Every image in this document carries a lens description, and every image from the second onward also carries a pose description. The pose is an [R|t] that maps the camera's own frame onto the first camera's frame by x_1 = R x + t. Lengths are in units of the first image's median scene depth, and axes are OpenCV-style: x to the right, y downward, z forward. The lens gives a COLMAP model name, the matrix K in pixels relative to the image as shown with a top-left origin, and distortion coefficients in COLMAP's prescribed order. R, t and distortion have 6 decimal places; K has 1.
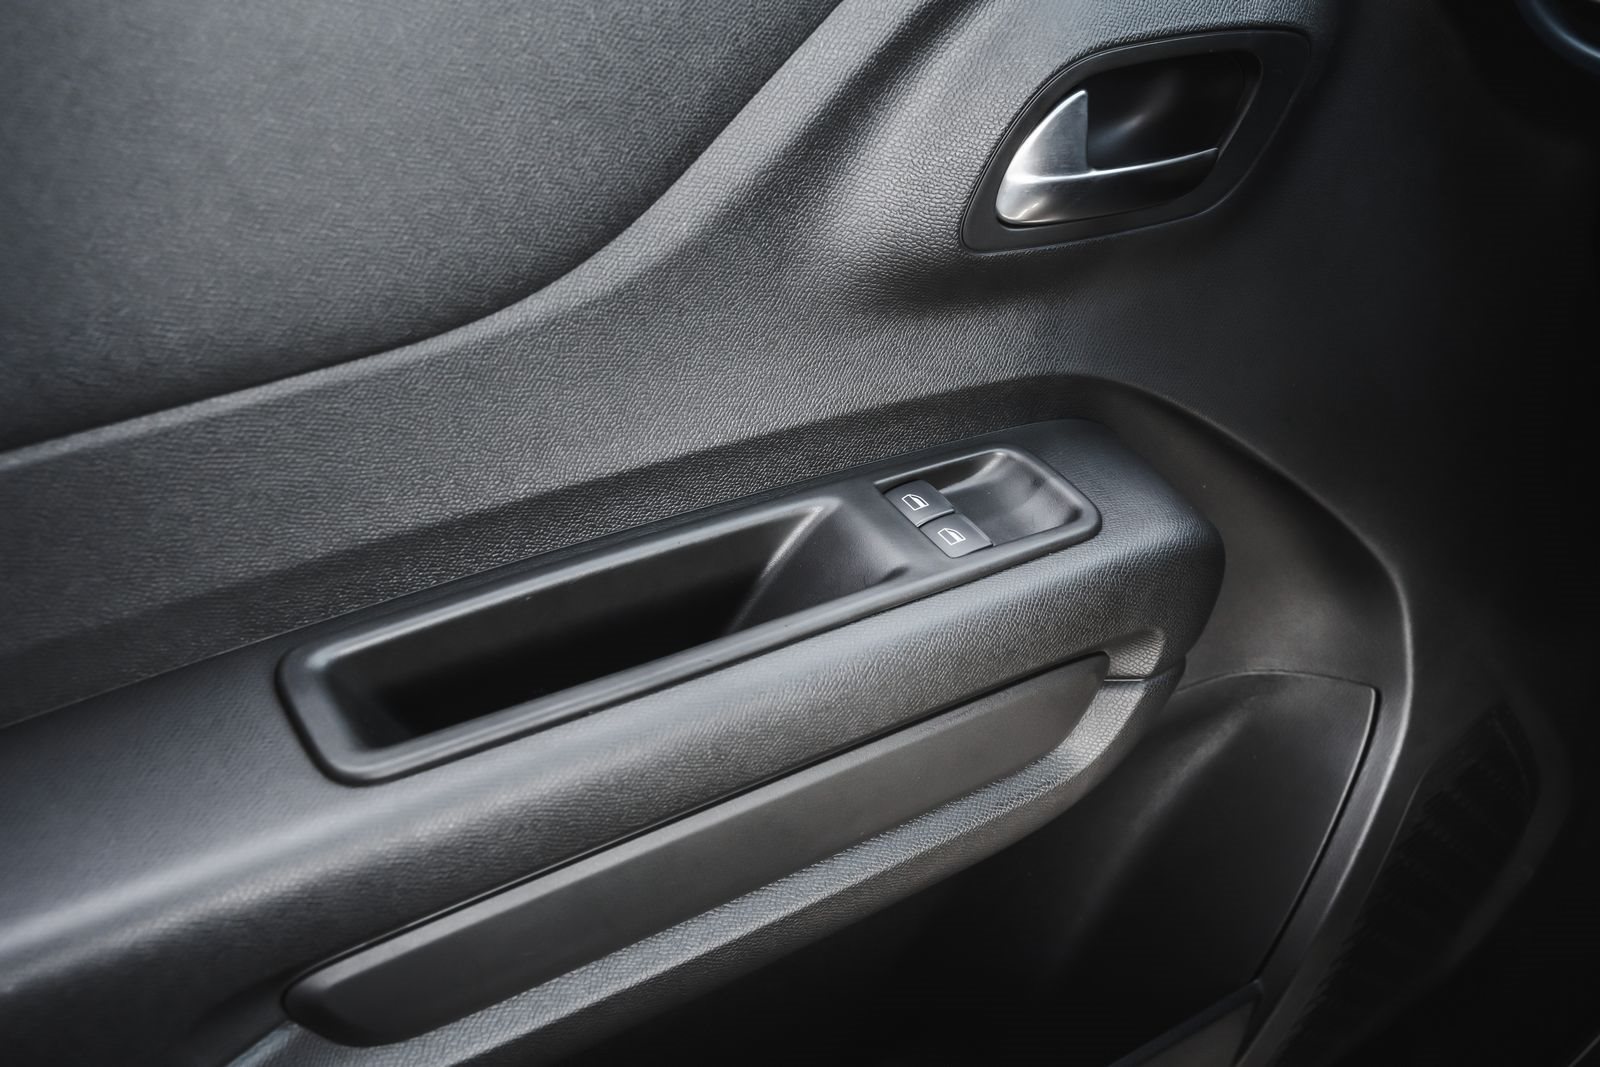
lens RADIAL K [[1598.7, 0, 804.0], [0, 1598.7, 536.7], [0, 0, 1]] dist [0.053582, 0.000000]
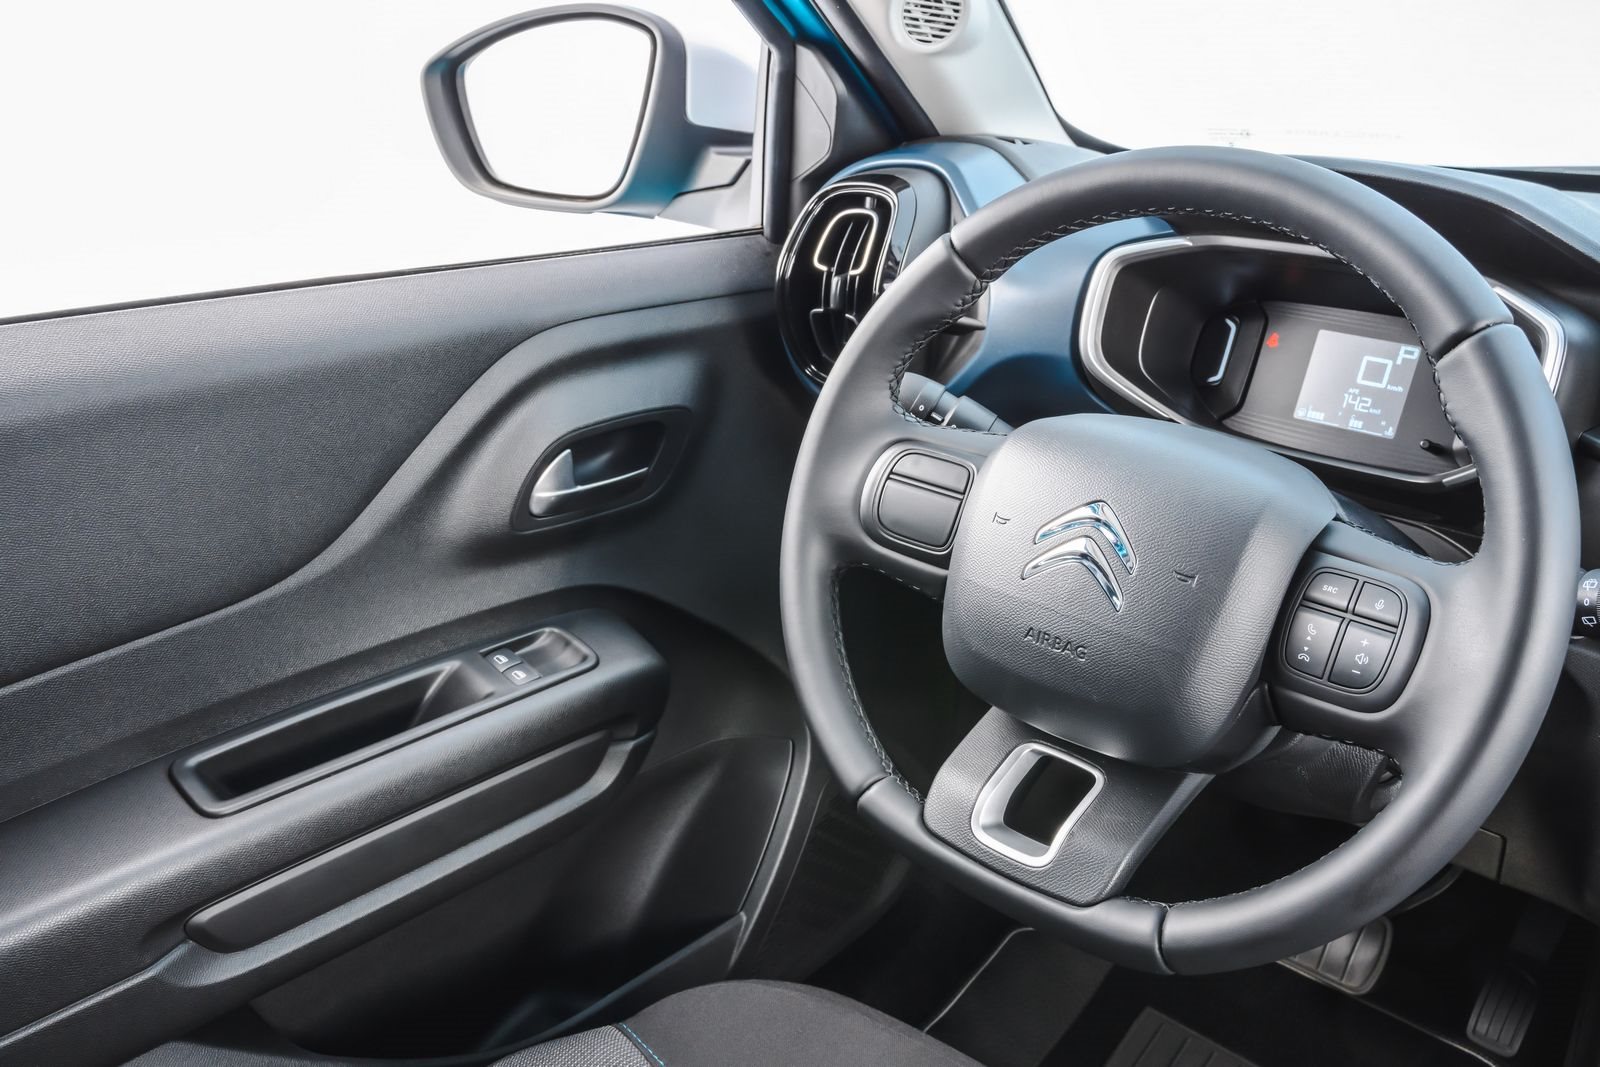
lens RADIAL K [[1326.3, 0, 791.6], [0, 1326.3, 546.8], [0, 0, 1]] dist [0.005329, 0.005341]
pose [[0.977667, -0.076639, 0.195686, 0.114558], [0.097532, 0.990250, -0.099457, 0.039950], [-0.186156, 0.116322, 0.975610, -0.697202]]
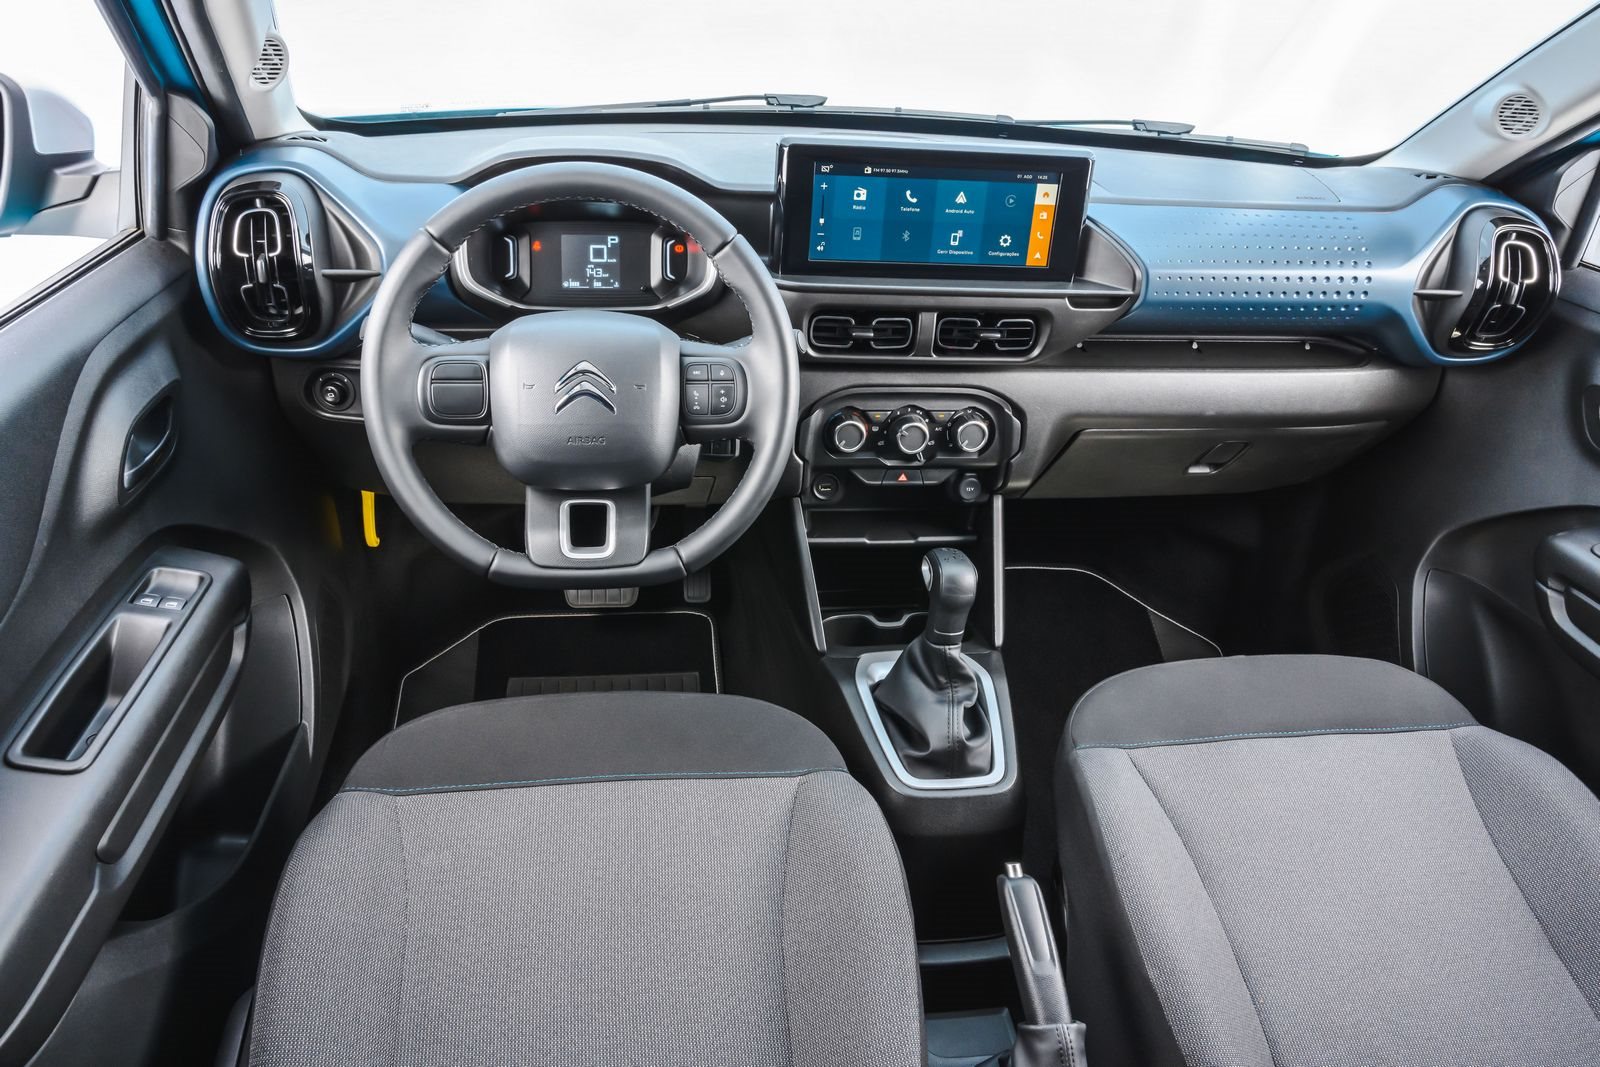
lens RADIAL K [[1123.6, 0, 770.0], [0, 1123.6, 498.7], [0, 0, 1]] dist [-0.012505, 0.004540]
pose [[0.500199, -0.402930, 0.766452, -0.774330], [0.391052, 0.894850, 0.215223, -0.170387], [-0.772579, 0.192069, 0.605170, -0.940855]]
